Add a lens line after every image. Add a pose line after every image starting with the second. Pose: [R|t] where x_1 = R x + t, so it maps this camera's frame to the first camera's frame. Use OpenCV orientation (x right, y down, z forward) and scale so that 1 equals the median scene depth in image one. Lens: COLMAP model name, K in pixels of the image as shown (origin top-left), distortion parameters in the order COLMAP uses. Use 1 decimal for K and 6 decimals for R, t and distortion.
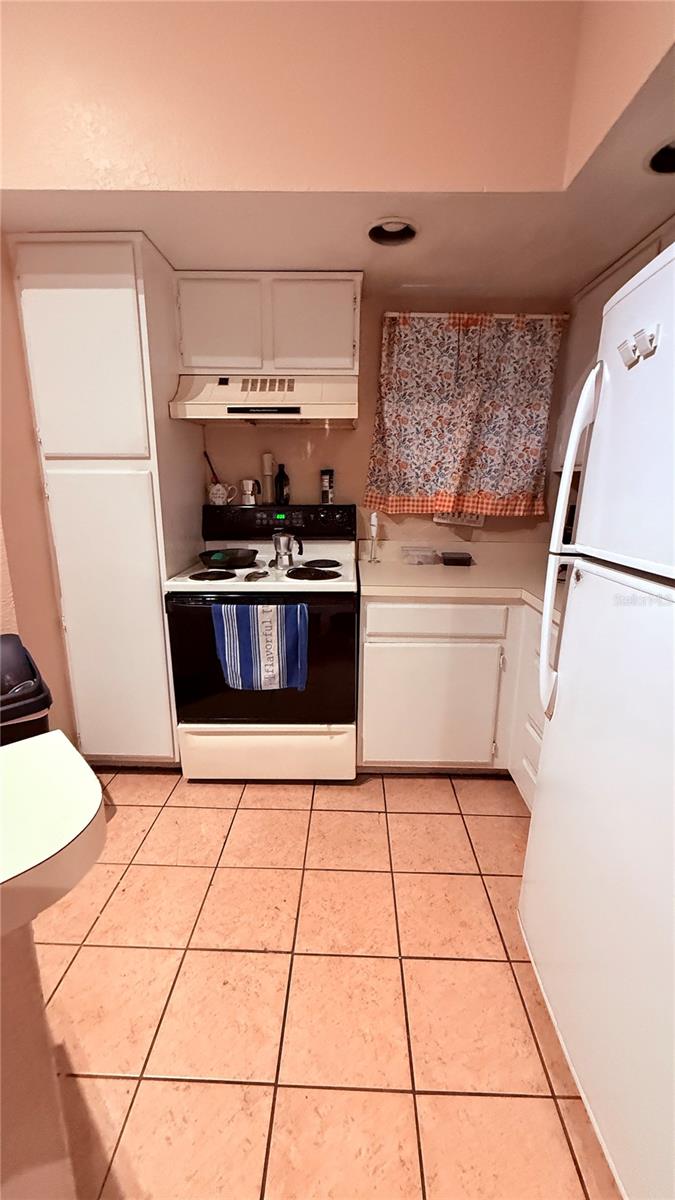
lens RADIAL K [[481.3, 0, 337.7], [0, 481.3, 600.1], [0, 0, 1]] dist [-0.001345, 0.000450]
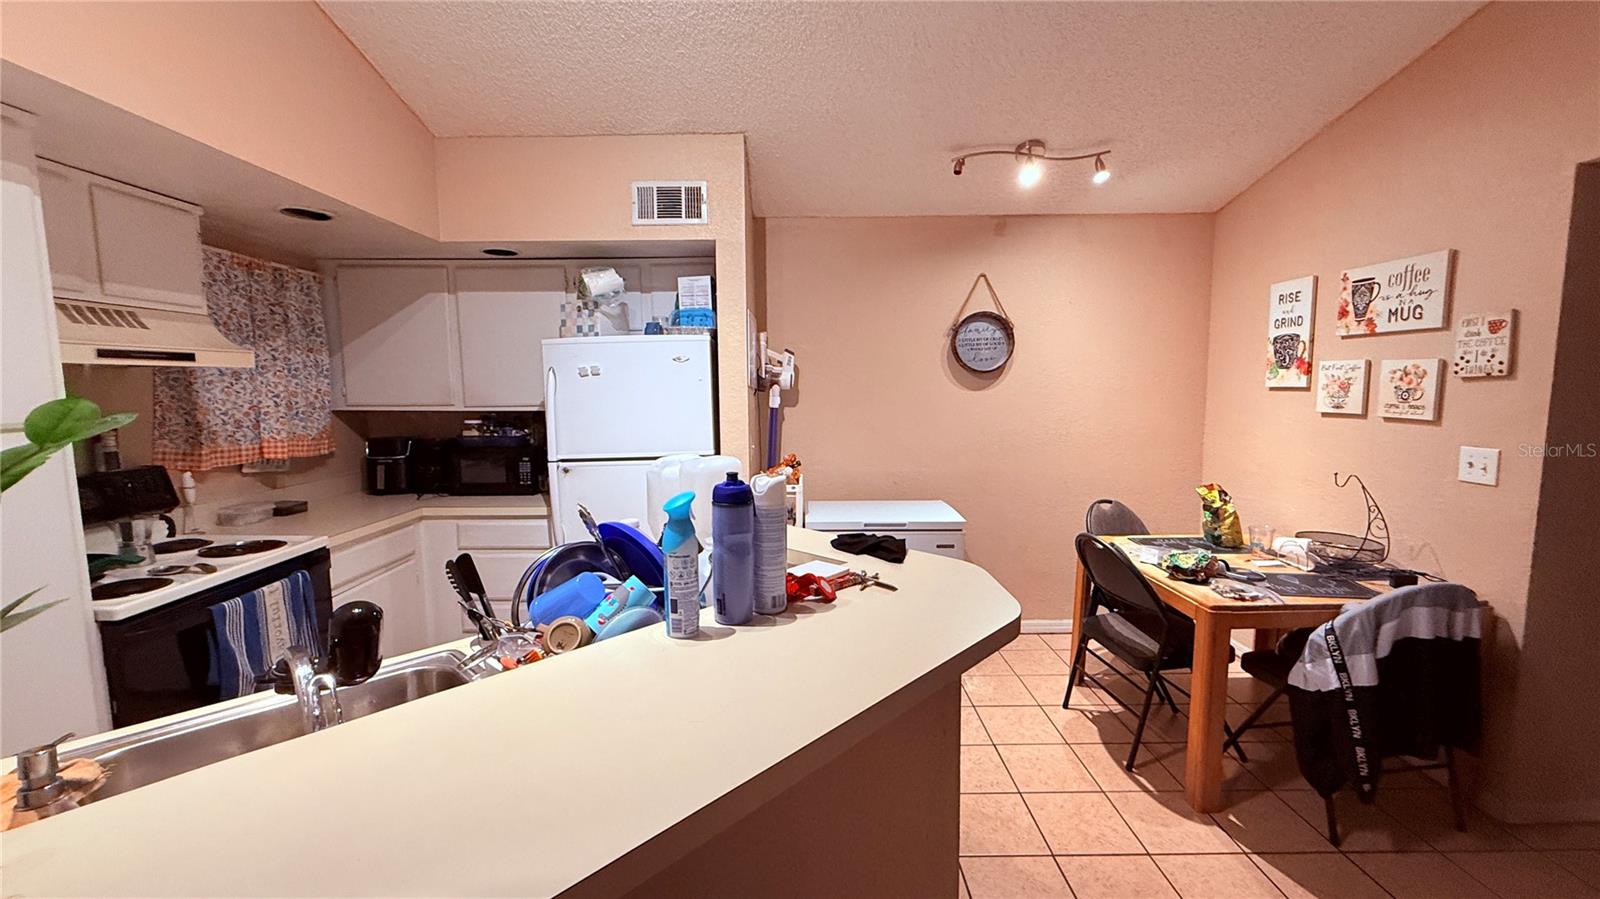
lens RADIAL K [[641.8, 0, 798.9], [0, 641.8, 450.6], [0, 0, 1]] dist [-0.001345, 0.000450]
pose [[-0.029553, -0.110468, 0.993440, -1.027791], [0.245286, 0.962684, 0.114344, -0.095294], [-0.969000, 0.247056, -0.001354, 0.034559]]
